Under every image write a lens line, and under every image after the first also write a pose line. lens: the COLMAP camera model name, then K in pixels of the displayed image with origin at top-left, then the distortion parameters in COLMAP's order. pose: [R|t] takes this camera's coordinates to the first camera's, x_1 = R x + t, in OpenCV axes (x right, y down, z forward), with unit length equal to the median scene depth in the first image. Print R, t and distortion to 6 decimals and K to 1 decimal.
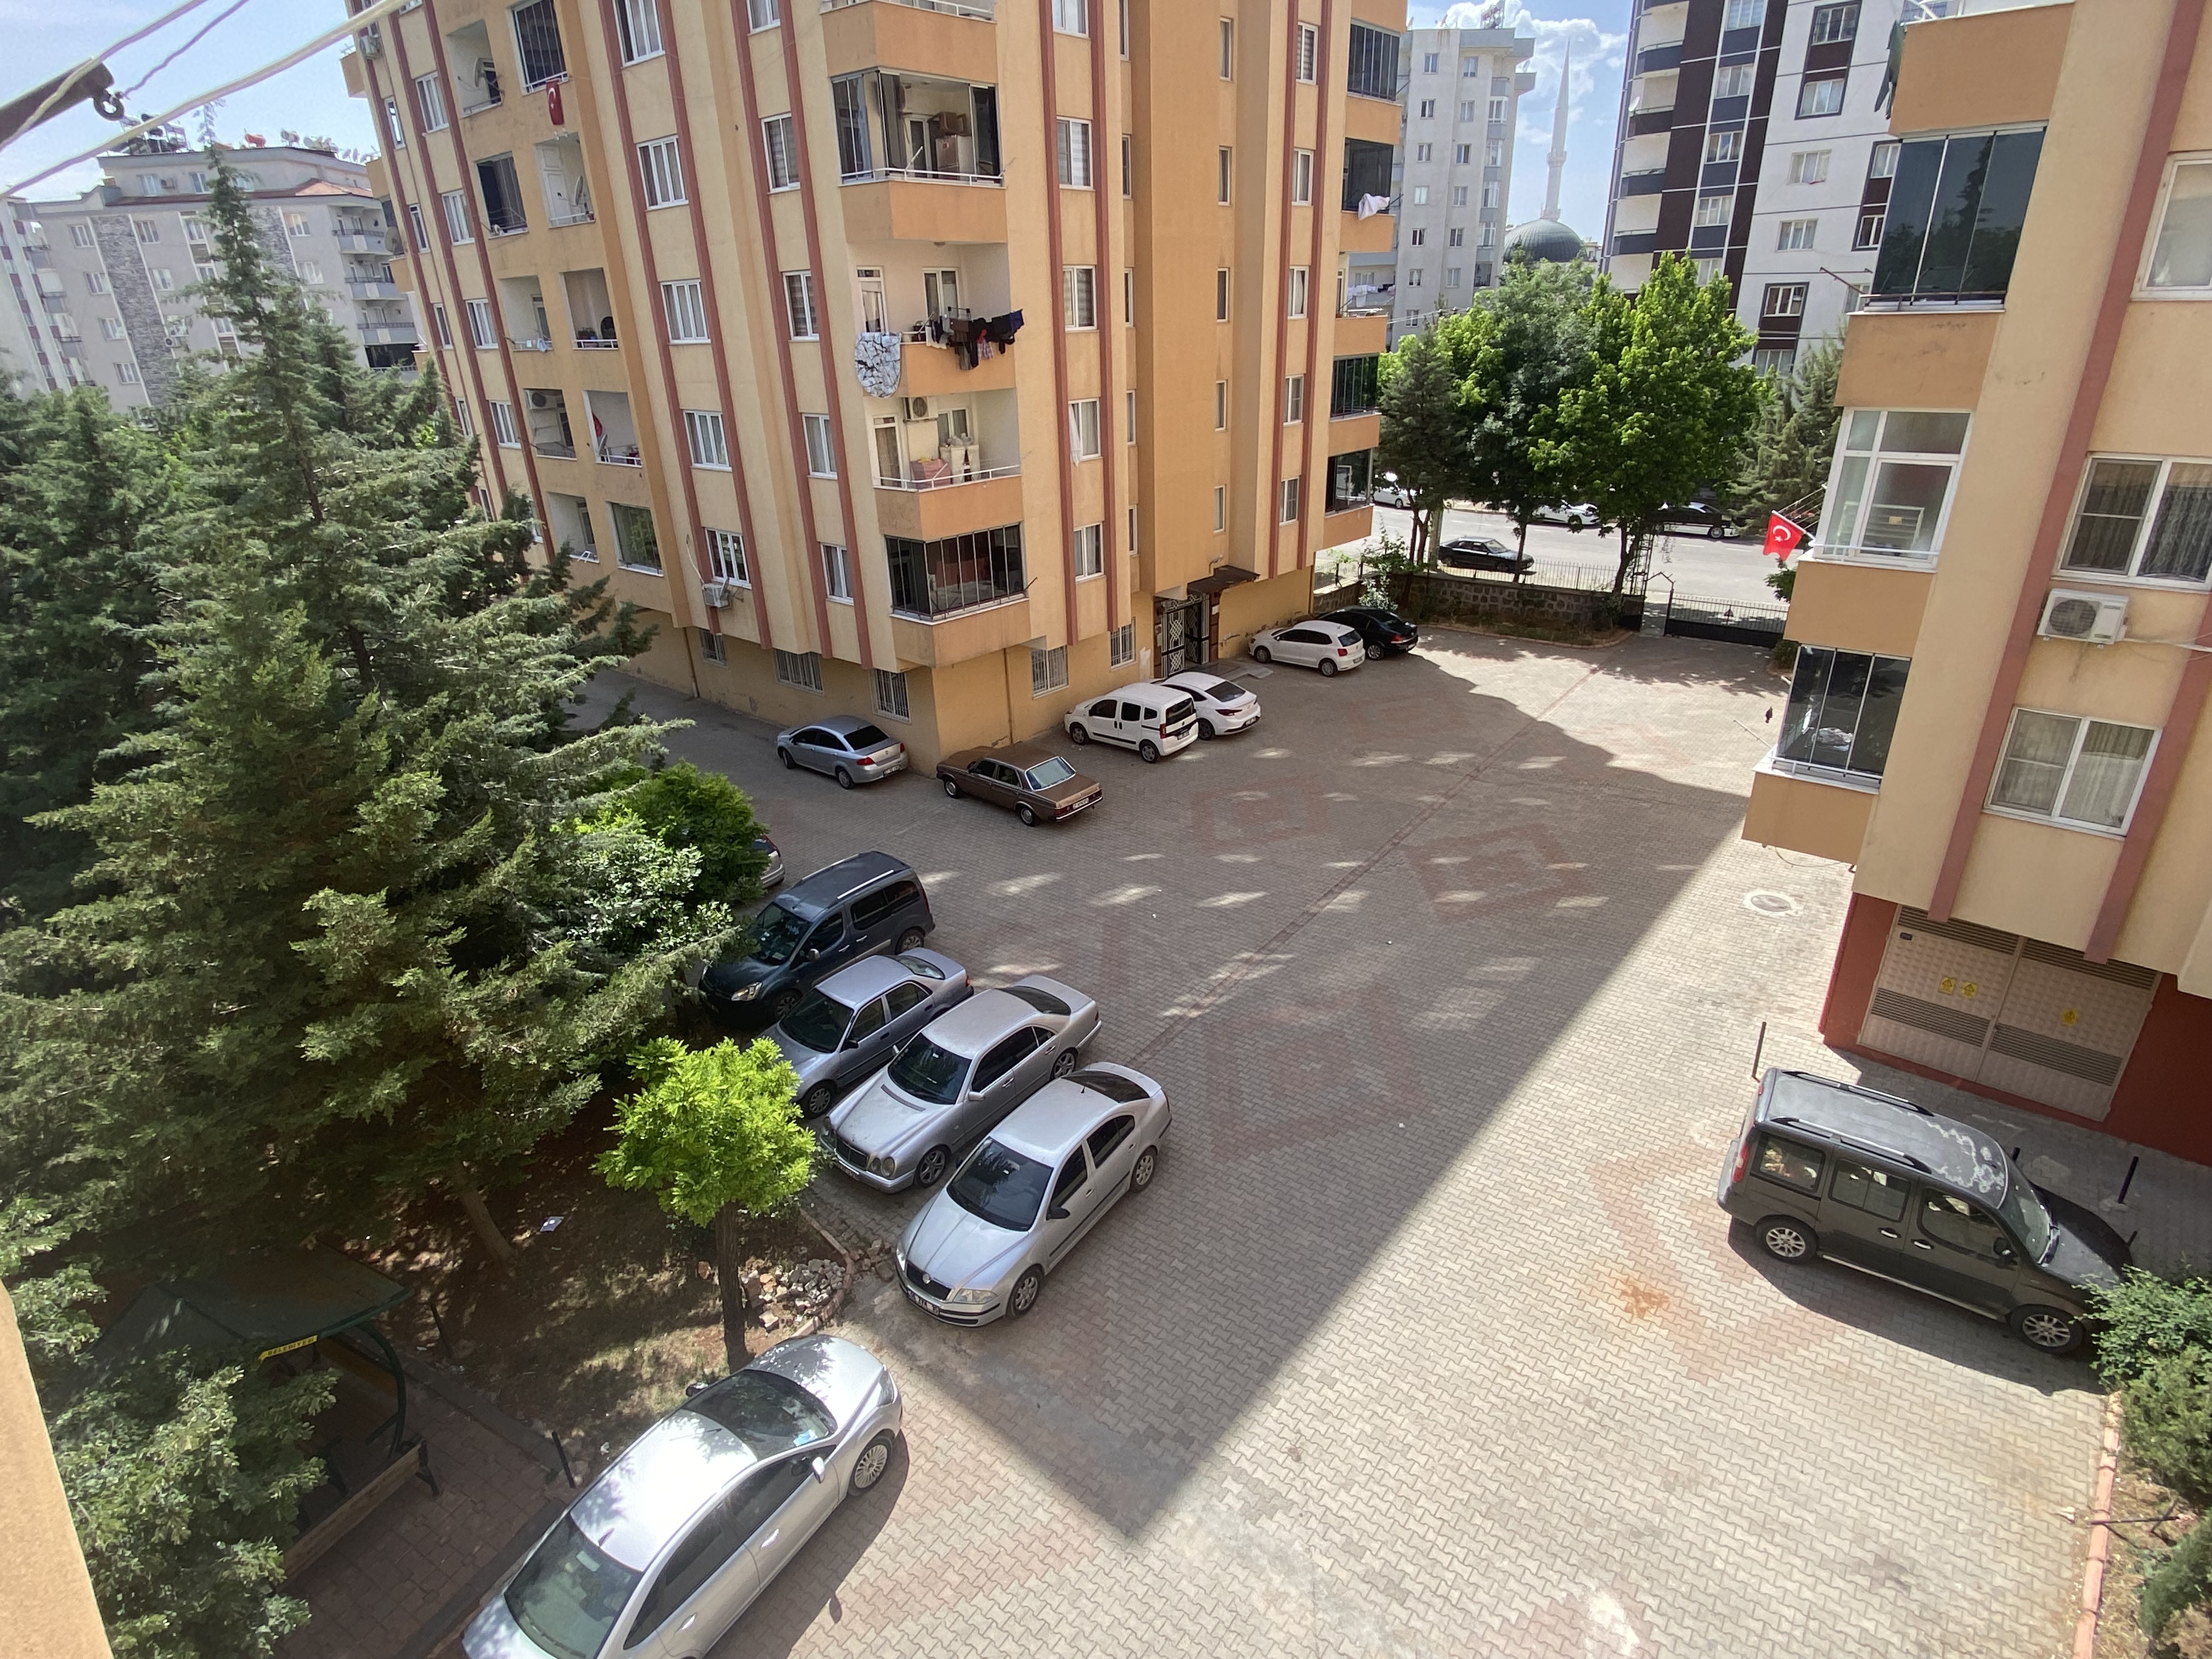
lens RADIAL K [[1153.1, 0, 1110.6], [0, 1153.1, 851.7], [0, 0, 1]] dist [0.033492, -0.048282]
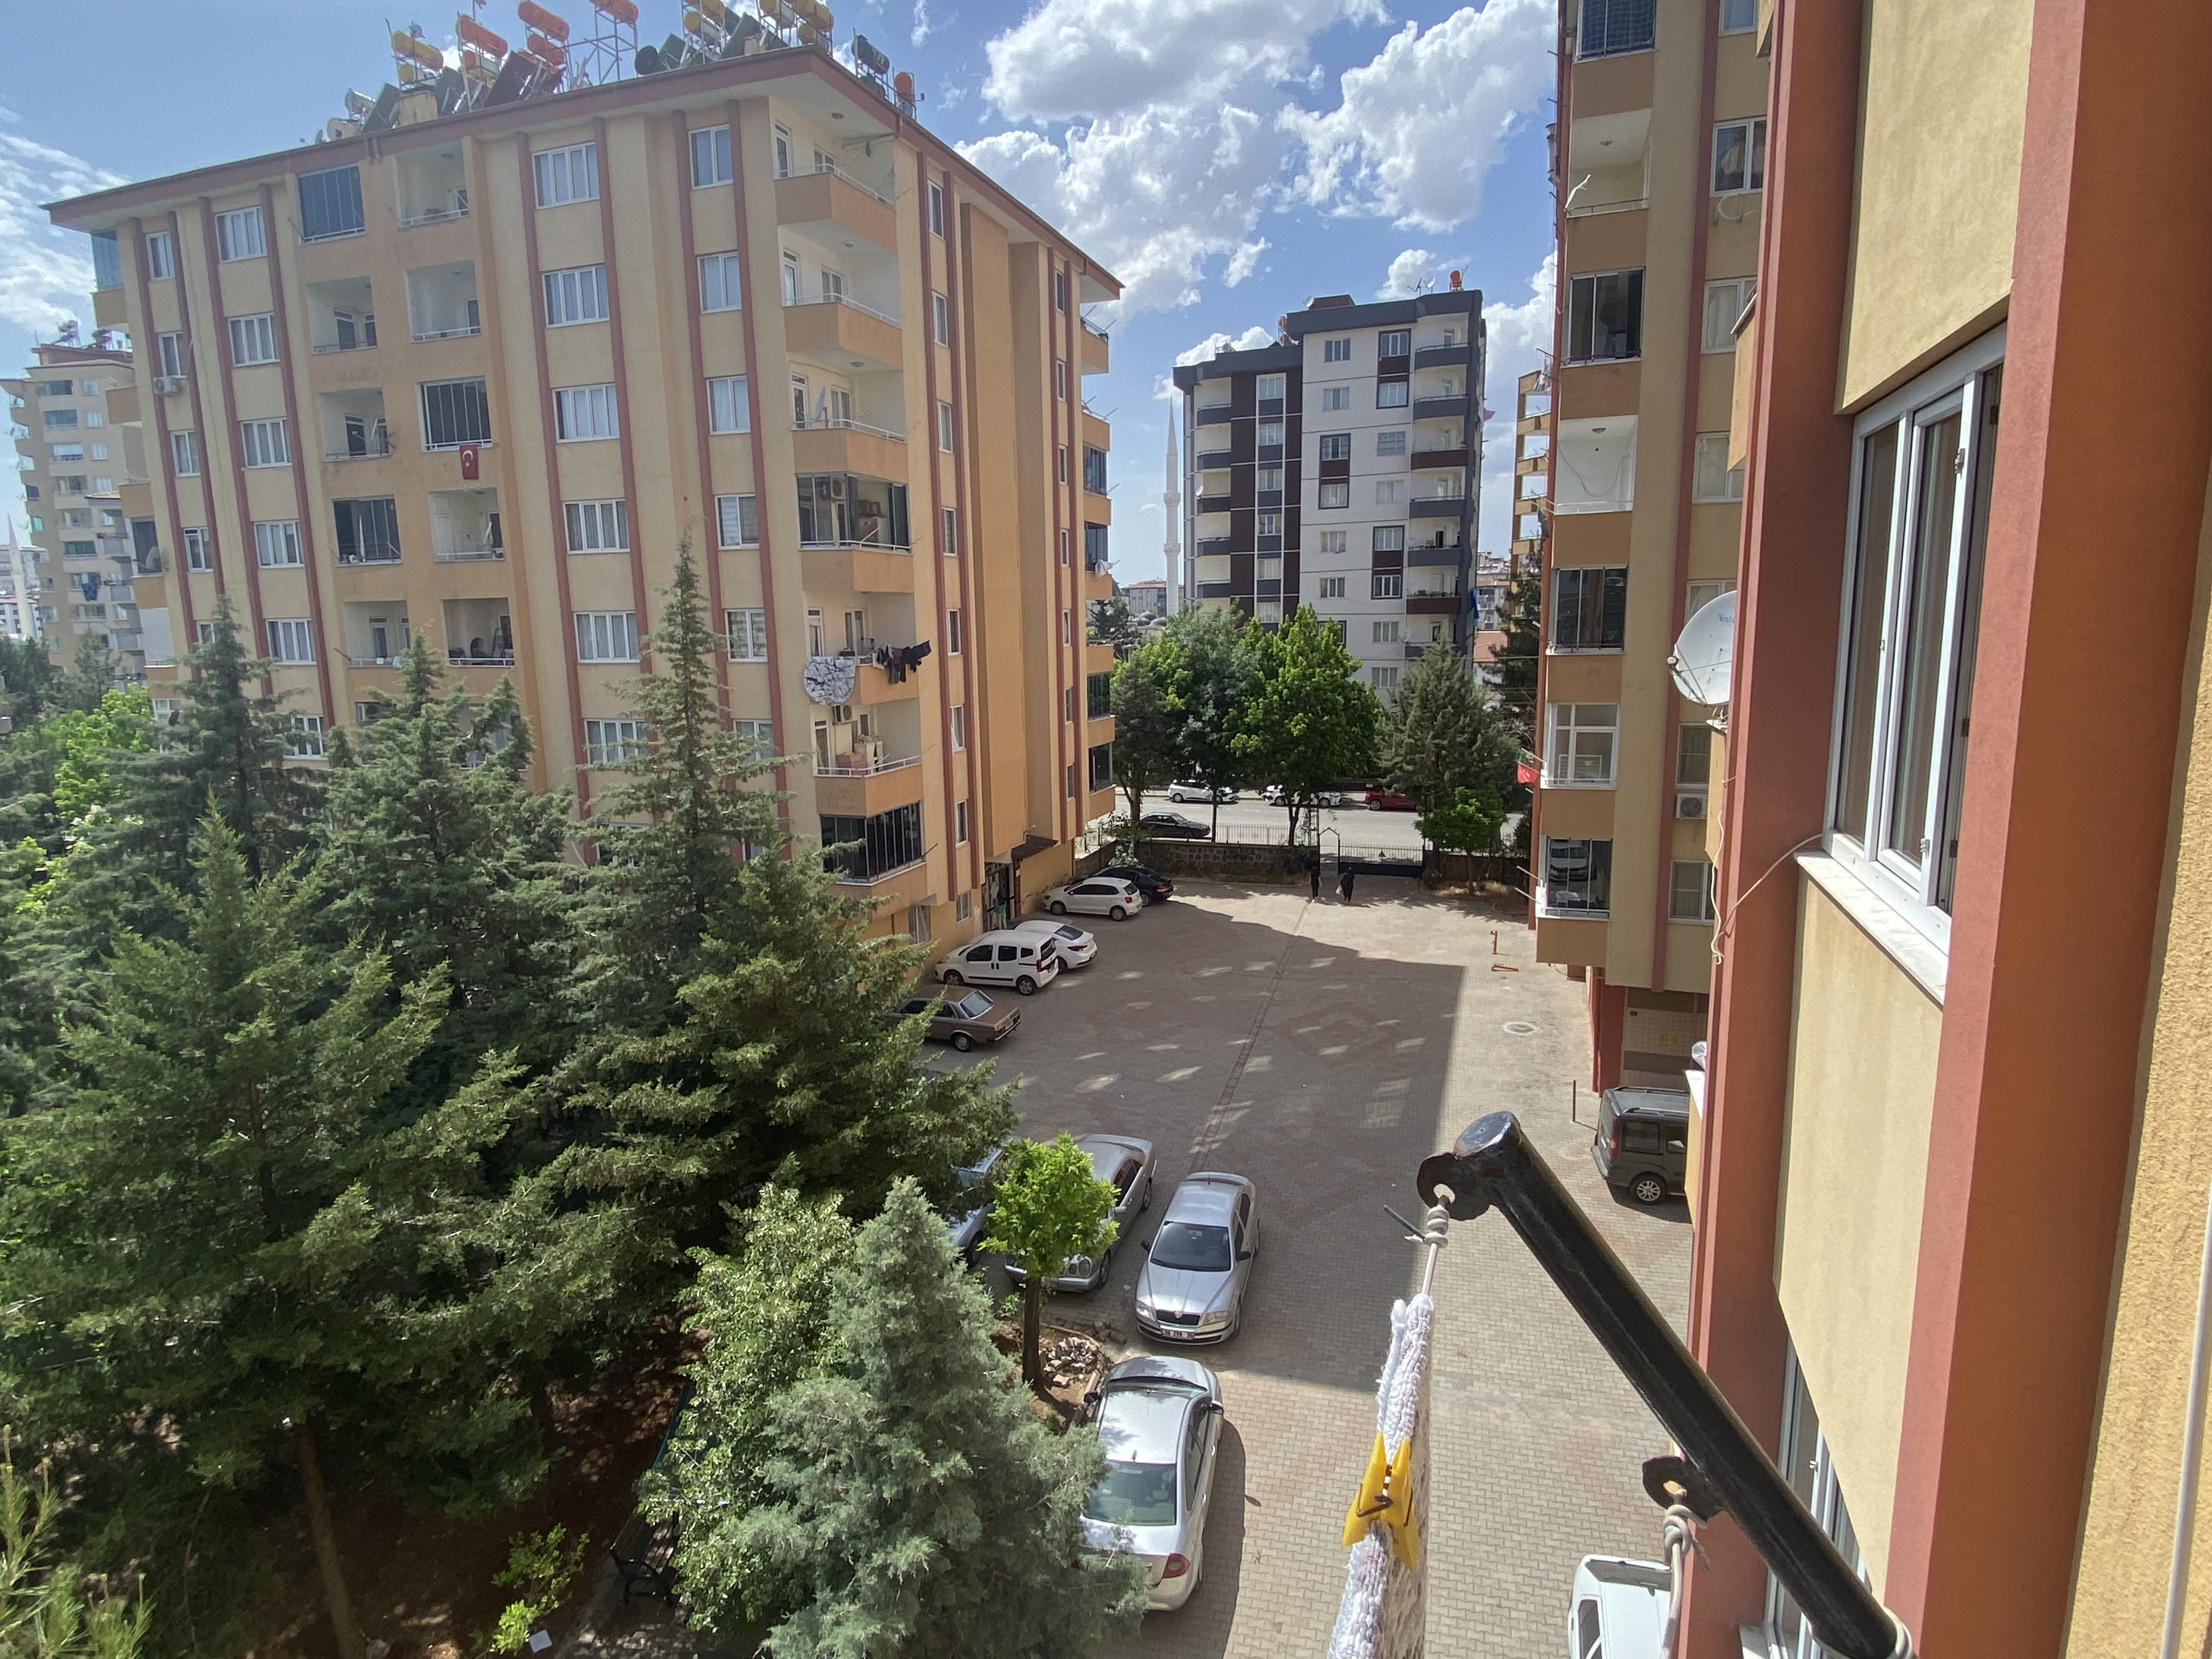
lens RADIAL K [[1207.0, 0, 1139.4], [0, 1207.0, 837.4], [0, 0, 1]] dist [0.001450, -0.014241]
pose [[0.920457, -0.048612, 0.387810, -0.325816], [0.148002, 0.961696, -0.230730, 0.068193], [-0.361739, 0.269773, 0.892394, -0.176918]]
